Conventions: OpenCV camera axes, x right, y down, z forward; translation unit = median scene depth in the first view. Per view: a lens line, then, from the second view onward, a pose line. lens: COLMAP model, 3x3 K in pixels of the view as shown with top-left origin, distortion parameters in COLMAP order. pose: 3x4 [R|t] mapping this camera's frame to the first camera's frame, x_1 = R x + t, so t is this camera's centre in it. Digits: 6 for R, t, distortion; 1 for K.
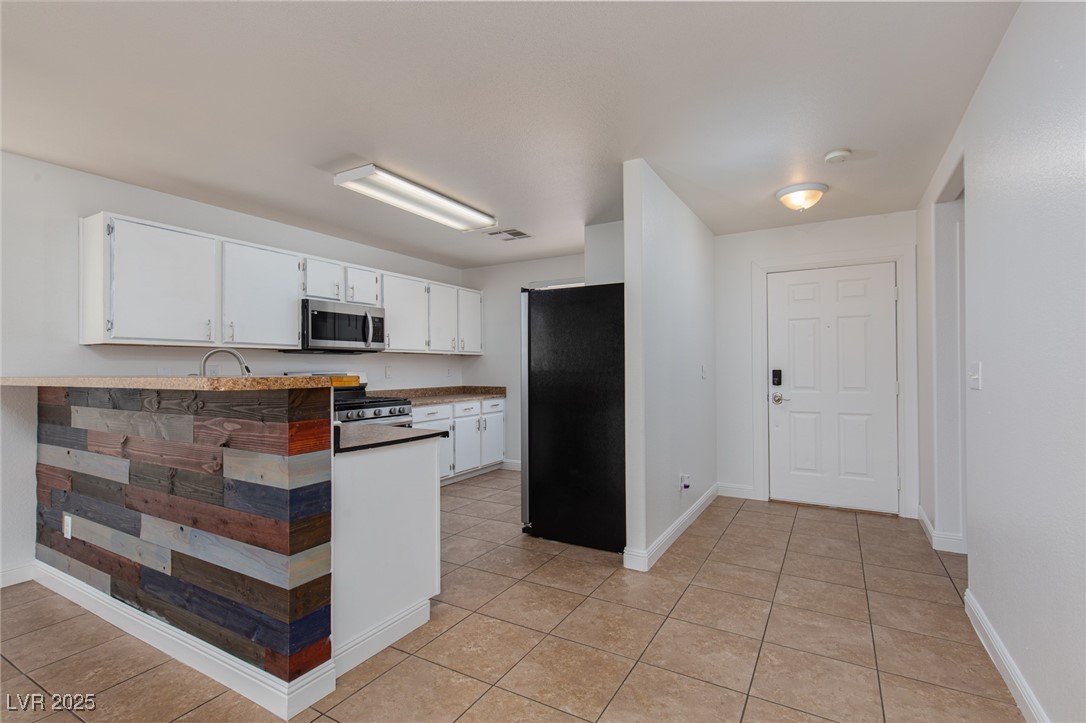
lens RADIAL K [[502.1, 0, 530.0], [0, 502.1, 352.5], [0, 0, 1]] dist [0.008815, 0.000801]
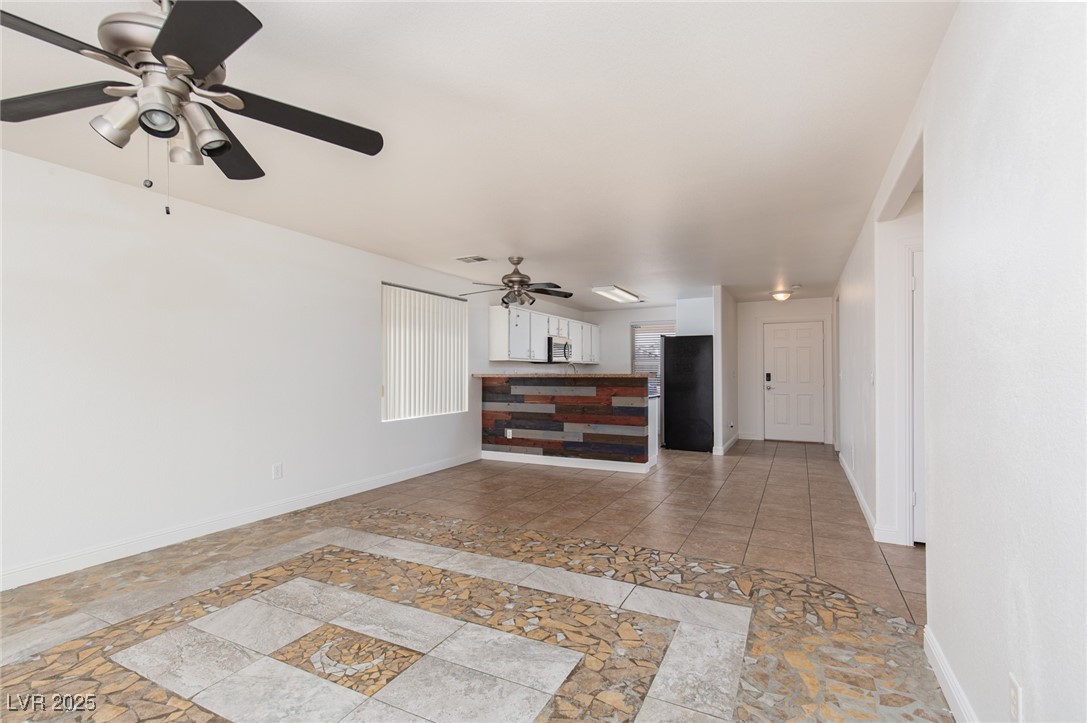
lens RADIAL K [[502.6, 0, 554.1], [0, 502.6, 365.4], [0, 0, 1]] dist [0.008815, 0.000801]
pose [[0.994736, 0.005900, 0.102297, -0.840756], [-0.007681, 0.999825, 0.017031, -0.036190], [-0.102179, -0.017727, 0.994608, -1.344302]]
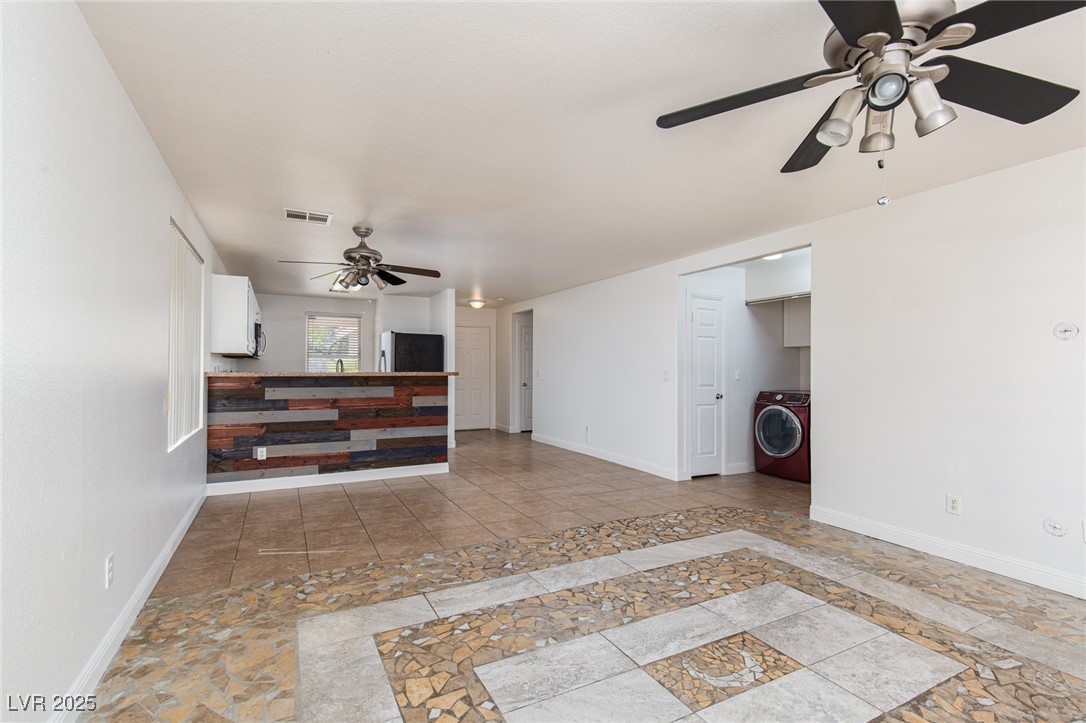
lens RADIAL K [[502.1, 0, 555.5], [0, 502.1, 349.9], [0, 0, 1]] dist [0.008815, 0.000801]
pose [[0.486972, 0.045537, 0.872230, -1.788084], [-0.033621, 0.998877, -0.033378, -0.005500], [-0.872770, -0.013071, 0.487956, -0.731554]]
